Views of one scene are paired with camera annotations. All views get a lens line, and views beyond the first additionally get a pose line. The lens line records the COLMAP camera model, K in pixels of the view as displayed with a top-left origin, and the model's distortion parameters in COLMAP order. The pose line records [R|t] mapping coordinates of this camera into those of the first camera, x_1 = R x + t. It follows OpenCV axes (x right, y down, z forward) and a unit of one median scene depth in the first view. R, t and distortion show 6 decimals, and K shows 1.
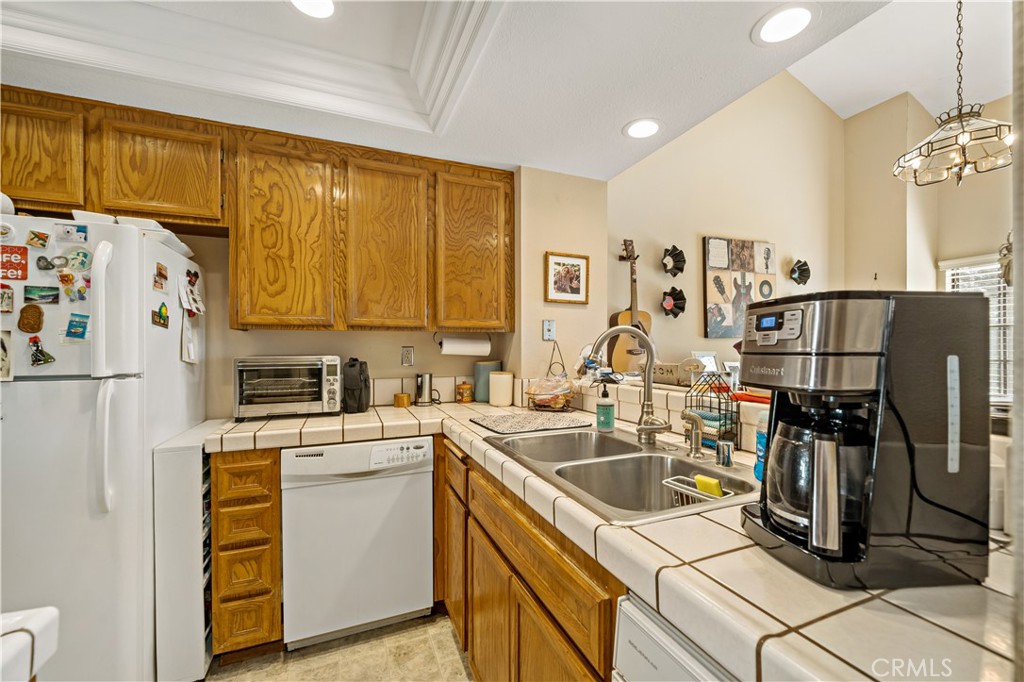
lens RADIAL K [[412.1, 0, 512.0], [0, 412.1, 341.0], [0, 0, 1]] dist [0.001460, 0.000002]
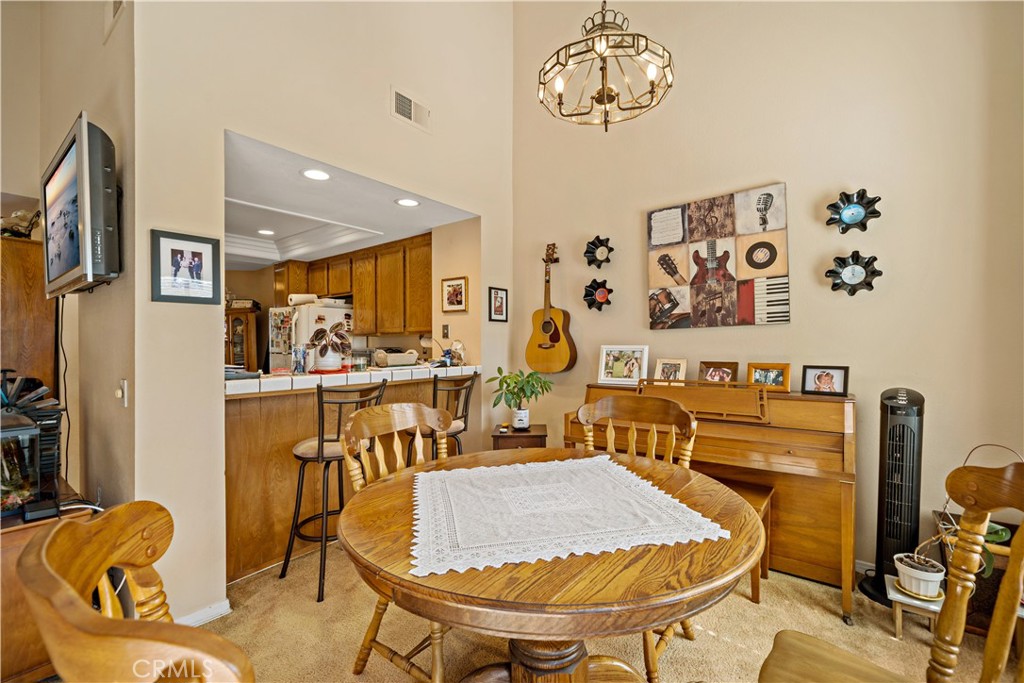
lens RADIAL K [[438.5, 0, 511.5], [0, 438.5, 344.6], [0, 0, 1]] dist [0.000501, 0.000559]
pose [[0.494876, -0.003231, -0.868957, 1.119361], [0.020858, 0.999749, 0.008162, 0.010653], [0.868713, -0.022163, 0.494820, 0.289510]]
